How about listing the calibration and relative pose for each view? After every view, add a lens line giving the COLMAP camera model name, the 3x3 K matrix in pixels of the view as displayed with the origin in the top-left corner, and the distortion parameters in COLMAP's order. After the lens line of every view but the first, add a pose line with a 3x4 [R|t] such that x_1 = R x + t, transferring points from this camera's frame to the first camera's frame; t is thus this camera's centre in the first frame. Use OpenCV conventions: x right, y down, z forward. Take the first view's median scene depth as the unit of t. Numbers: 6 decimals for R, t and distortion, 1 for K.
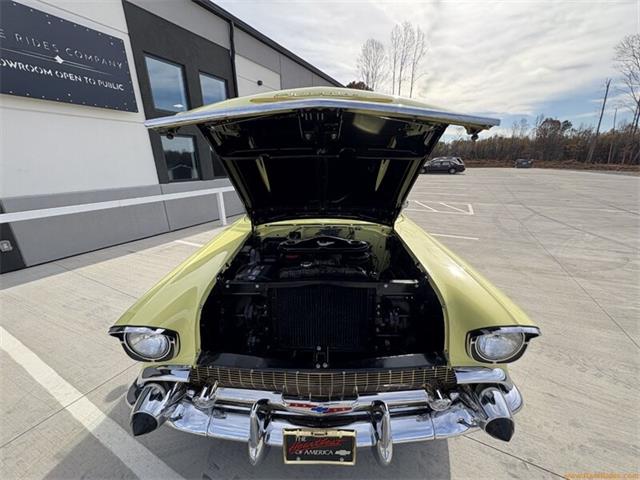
lens RADIAL K [[254.3, 0, 318.3], [0, 254.3, 238.9], [0, 0, 1]] dist [0.006981, -0.000025]
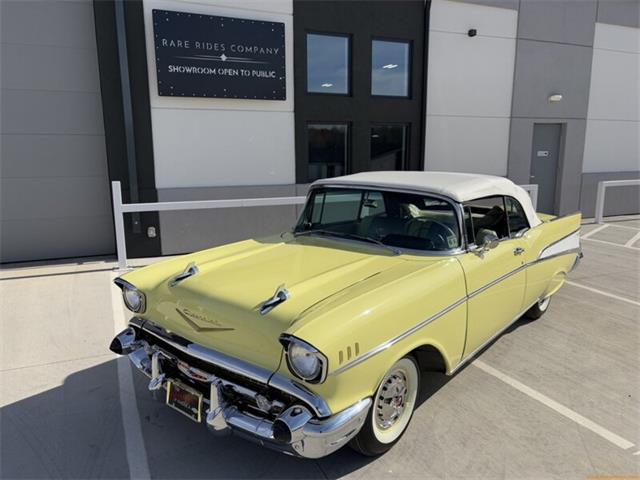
lens RADIAL K [[494.3, 0, 320.0], [0, 494.3, 240.0], [0, 0, 1]] dist [0.041640, -0.035207]
pose [[0.778805, 0.137634, -0.611981, 1.649264], [-0.198441, 0.979583, -0.032228, -0.034553], [0.595050, 0.146541, 0.790216, -0.595616]]
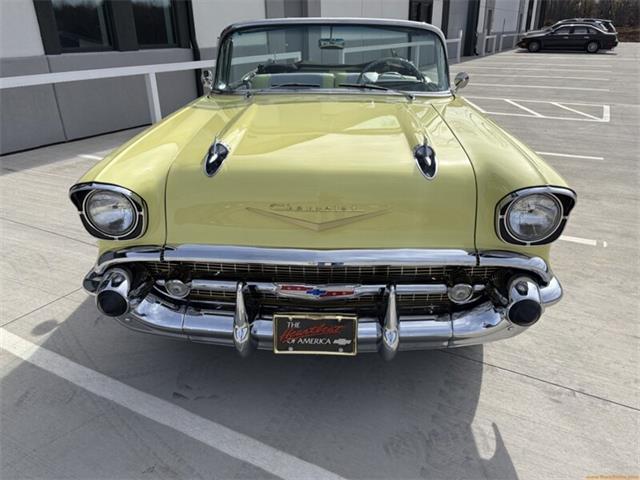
lens RADIAL K [[494.3, 0, 320.0], [0, 494.3, 240.0], [0, 0, 1]] dist [0.041640, -0.035207]
pose [[0.999719, 0.018867, -0.014329, 0.031832], [-0.017272, 0.994395, 0.104304, 0.266633], [0.016216, -0.104027, 0.994442, -0.521302]]
